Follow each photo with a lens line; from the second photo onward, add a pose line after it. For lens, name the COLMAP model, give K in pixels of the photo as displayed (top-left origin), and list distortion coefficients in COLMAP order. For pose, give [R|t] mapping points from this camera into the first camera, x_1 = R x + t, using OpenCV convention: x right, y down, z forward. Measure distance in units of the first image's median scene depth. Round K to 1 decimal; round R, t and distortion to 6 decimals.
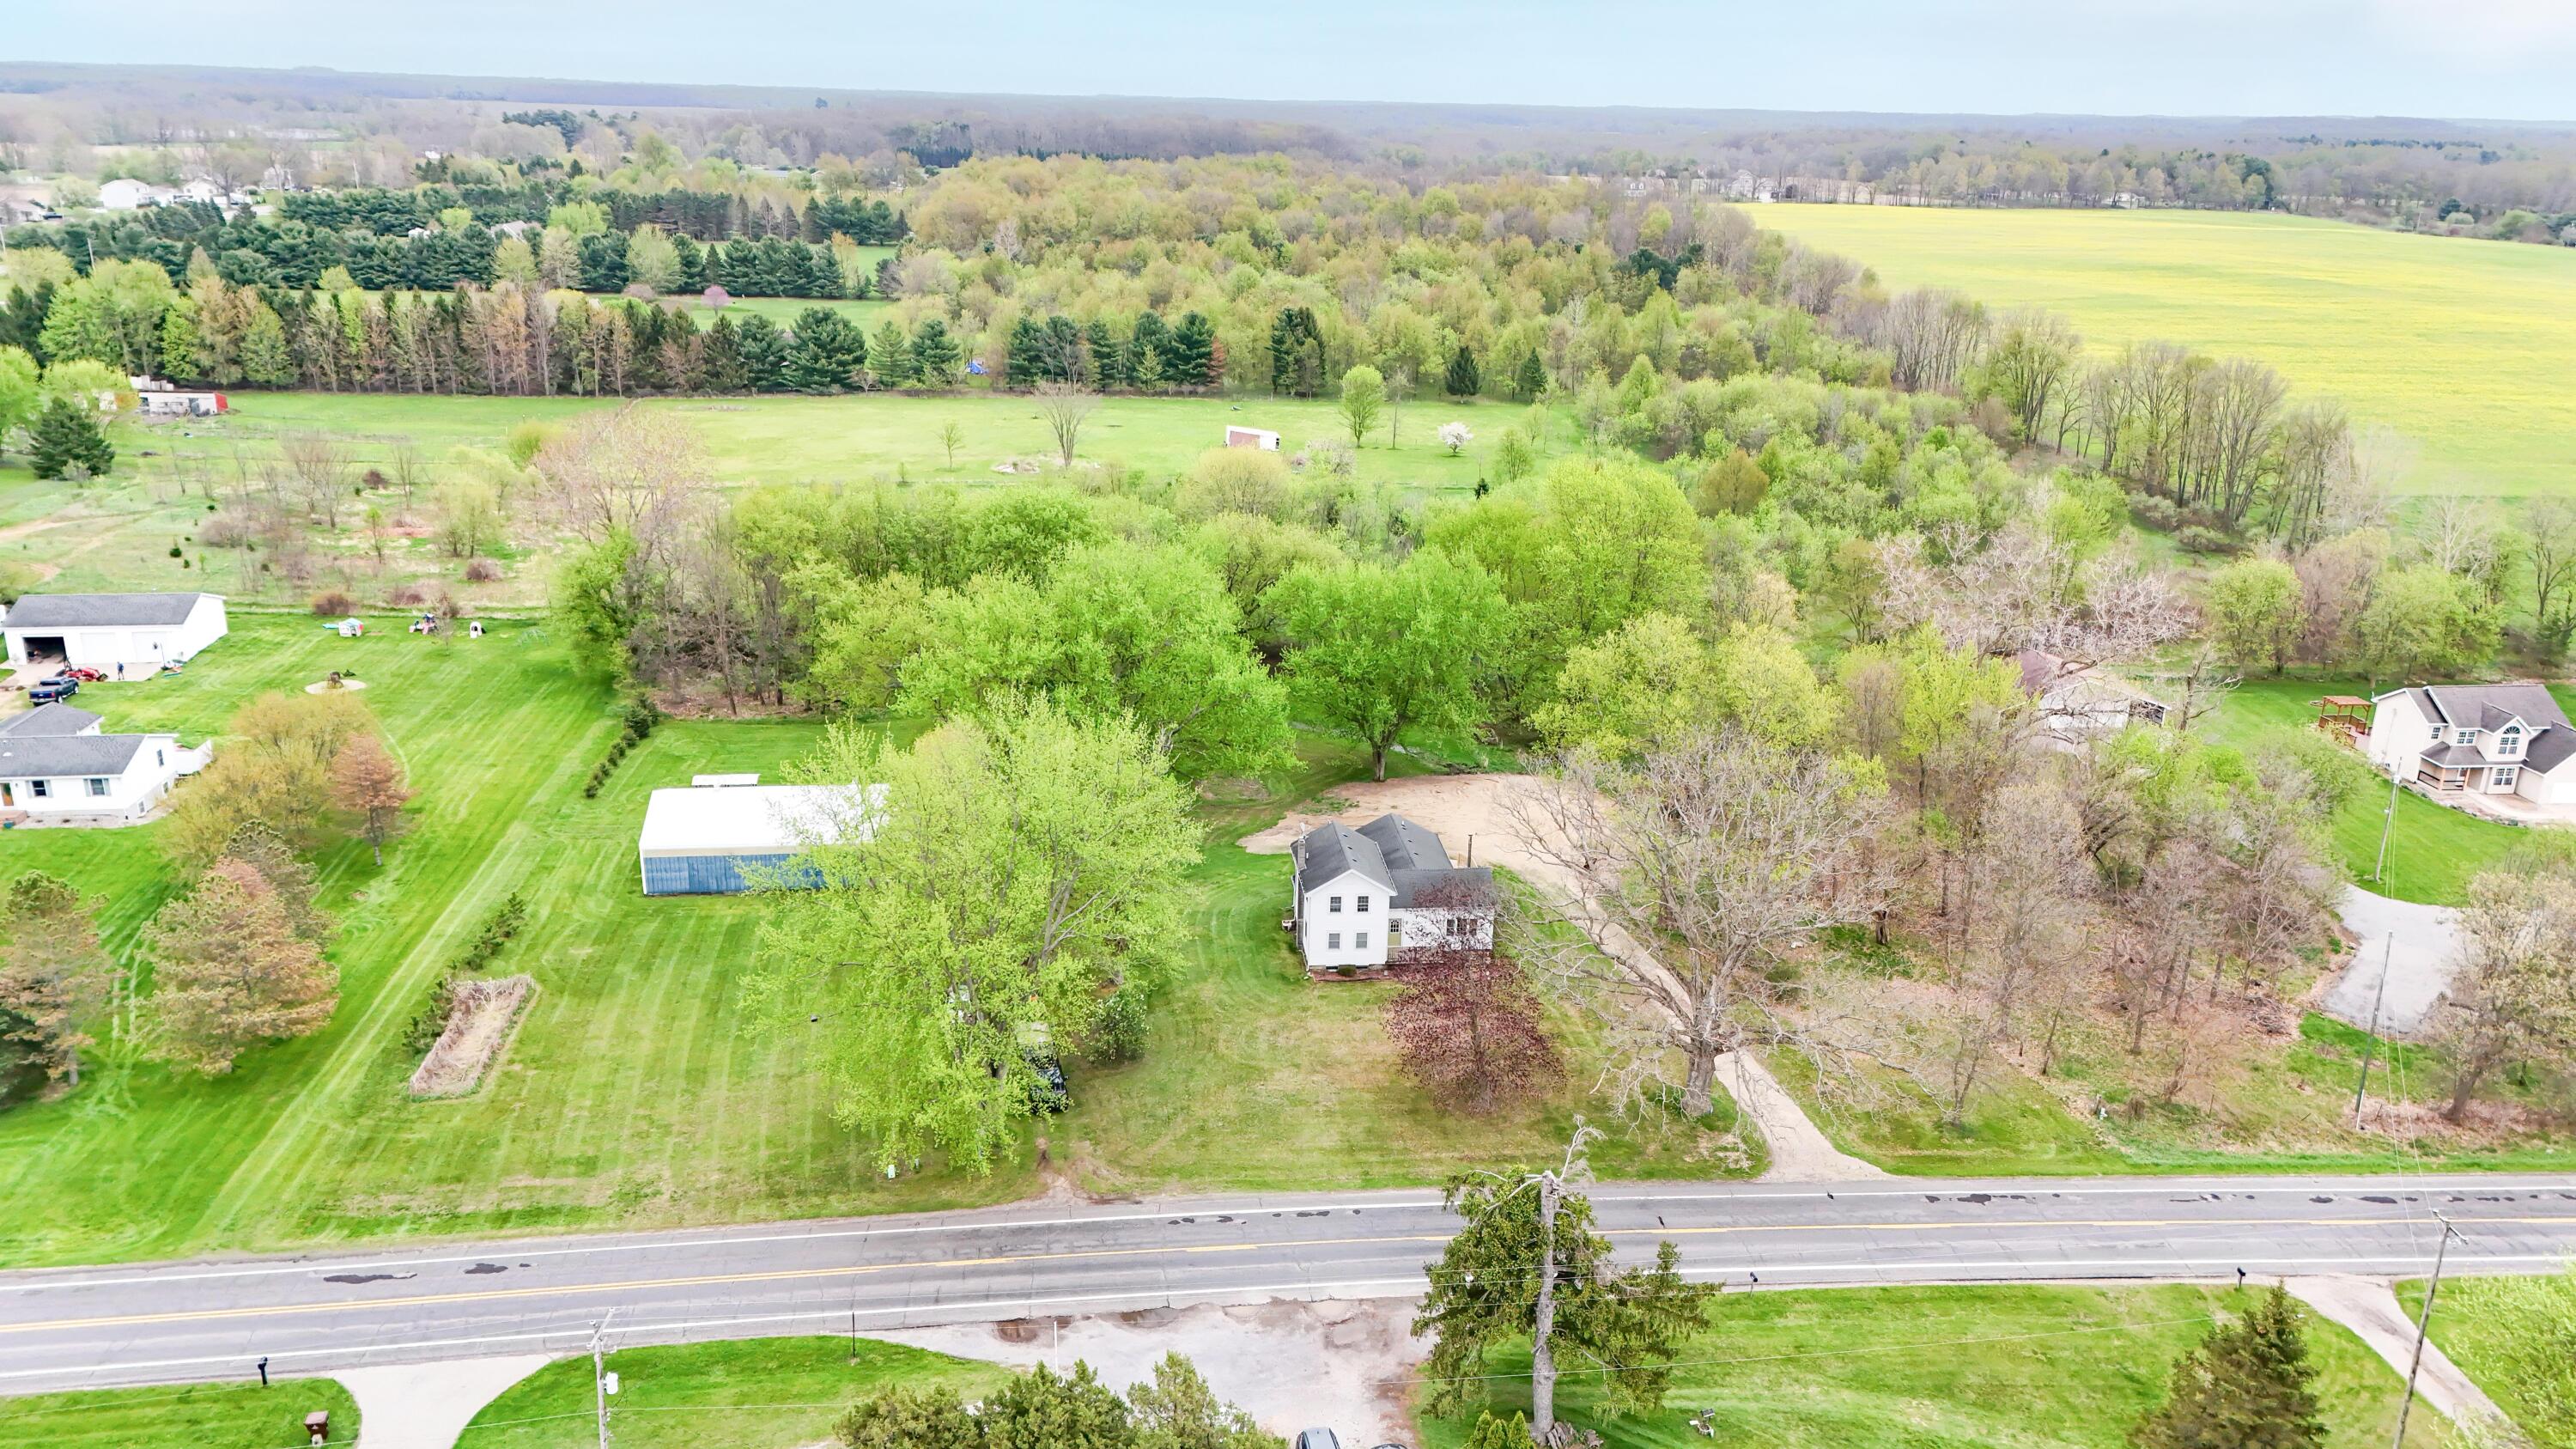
lens RADIAL K [[1880.5, 0, 1288.0], [0, 1880.5, 724.5], [0, 0, 1]] dist [0.056581, 0.002874]
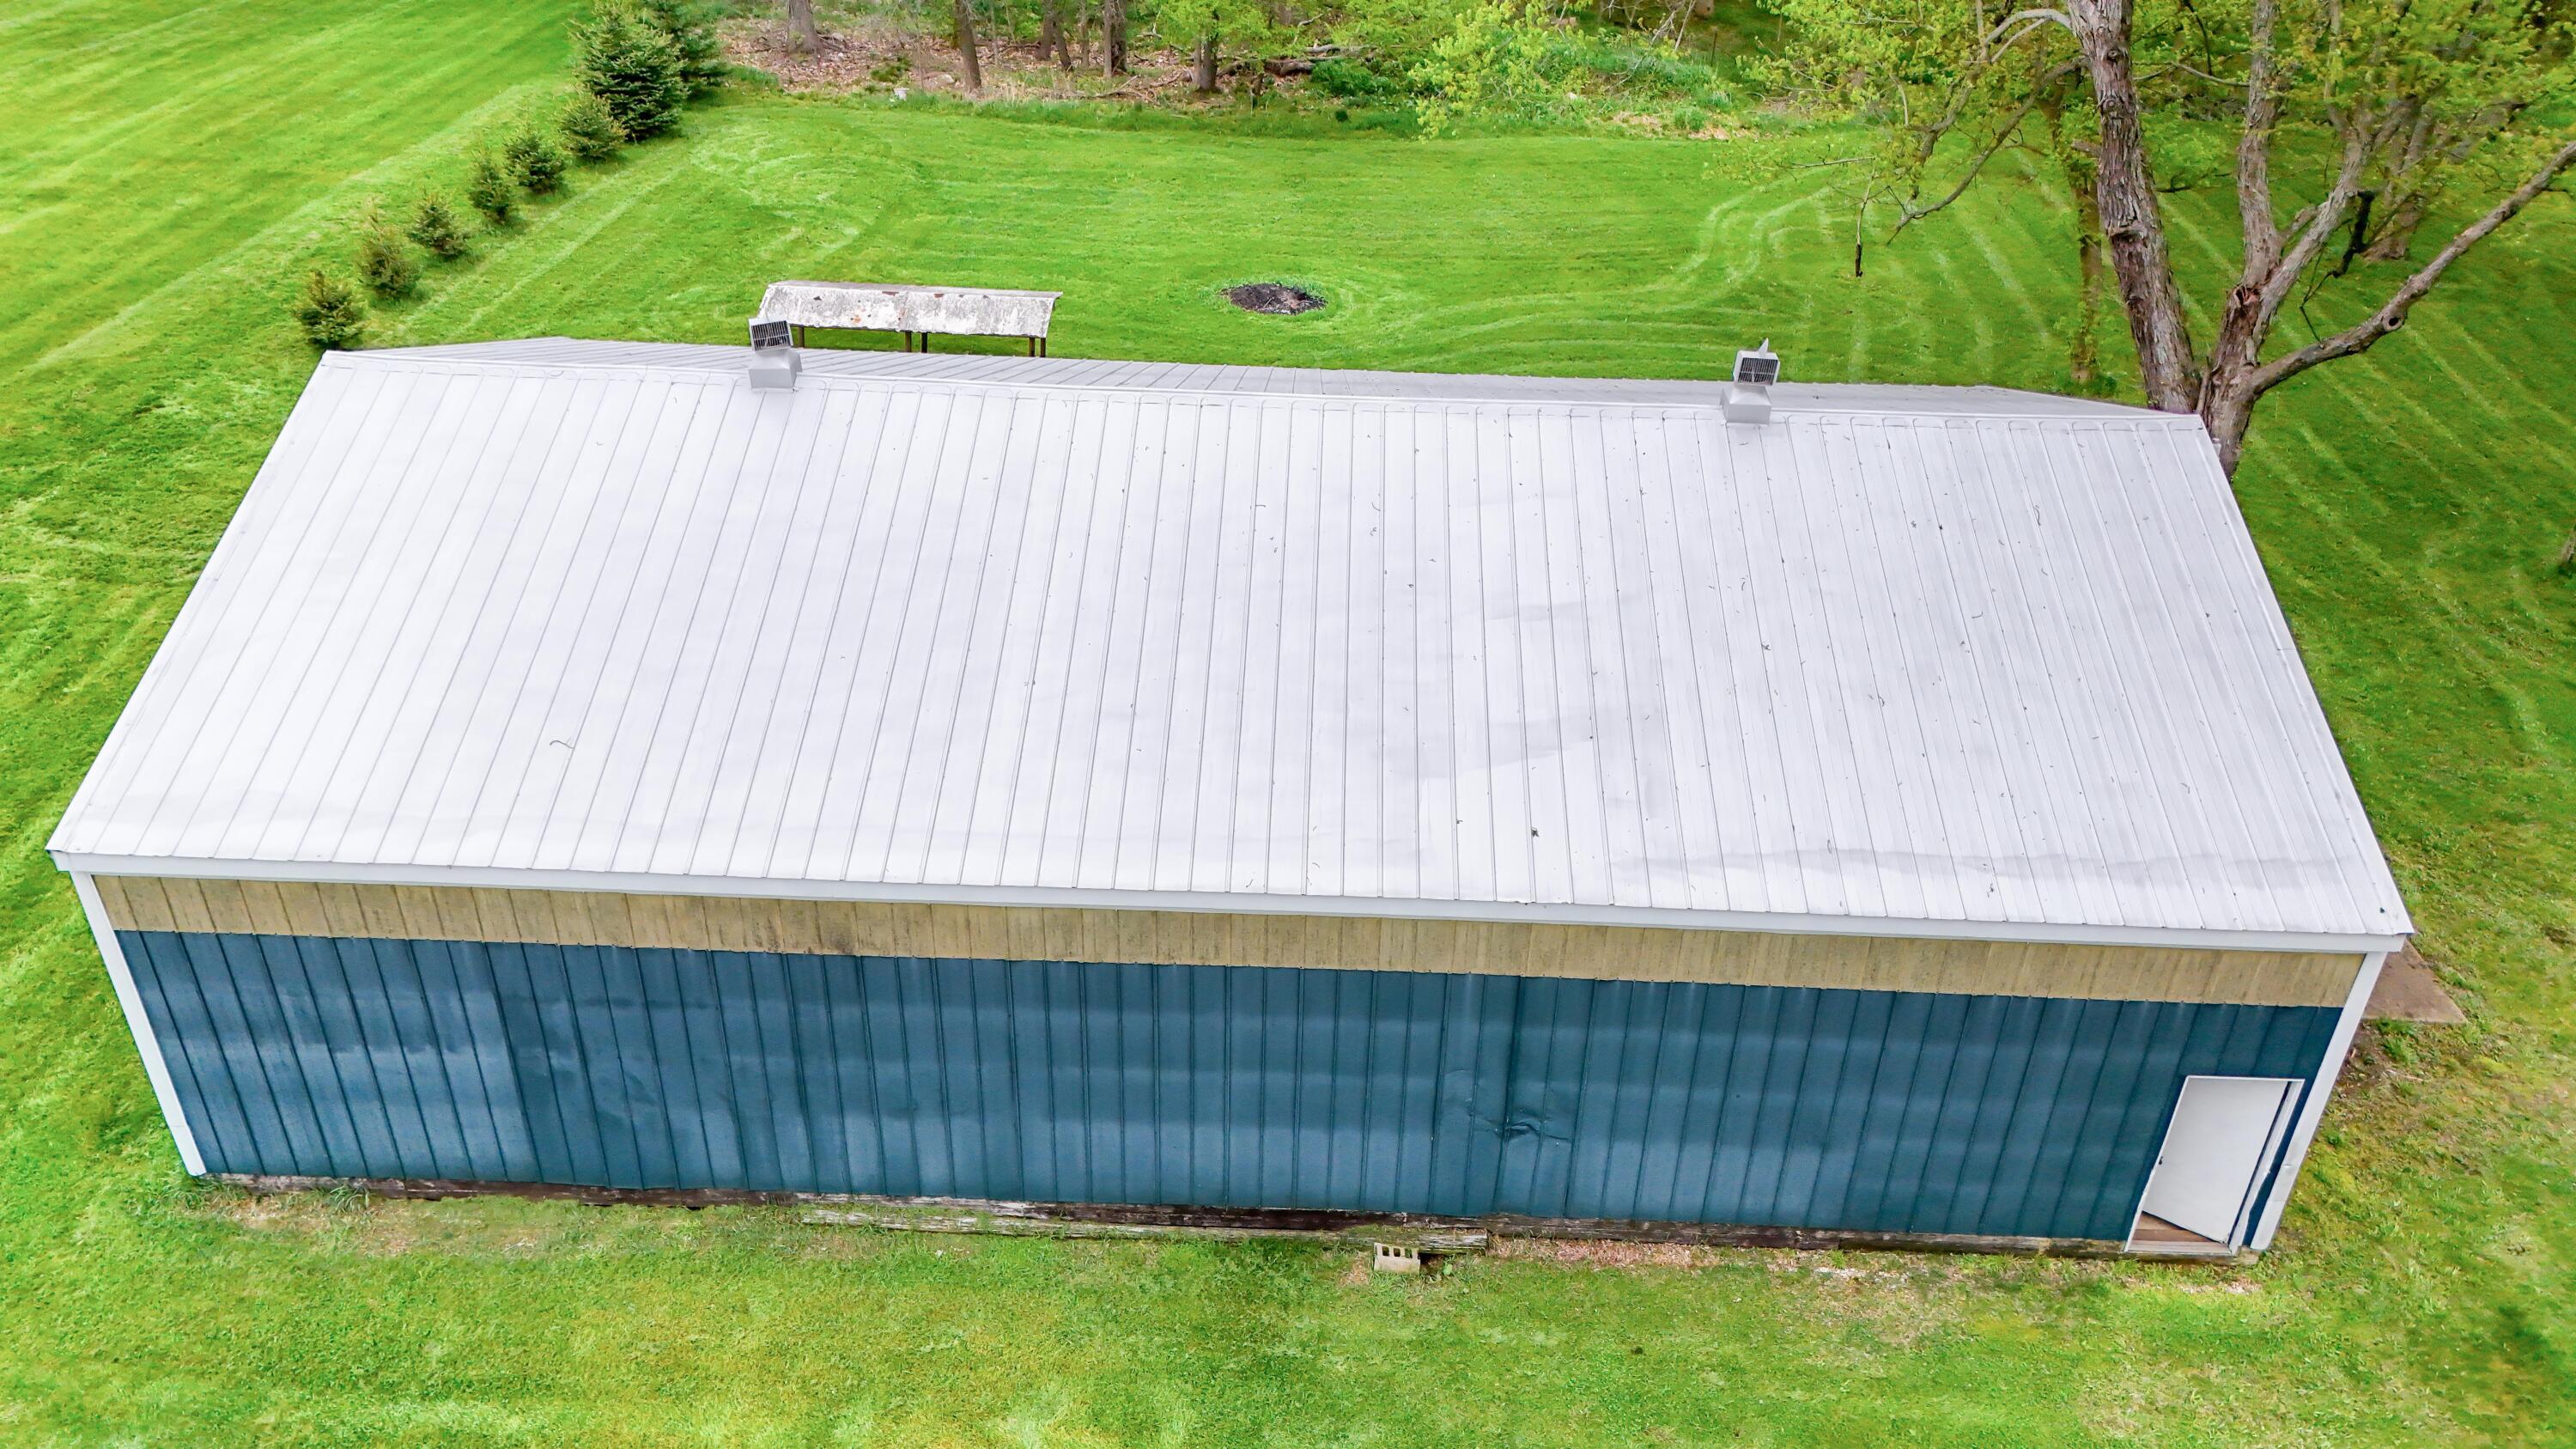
lens RADIAL K [[1880.5, 0, 1288.0], [0, 1880.5, 724.5], [0, 0, 1]] dist [0.056581, 0.002874]
pose [[0.987854, 0.082125, -0.131906, -0.203903], [-0.049319, 0.970737, 0.235026, 0.020256], [0.147347, -0.225666, 0.962997, 0.723138]]
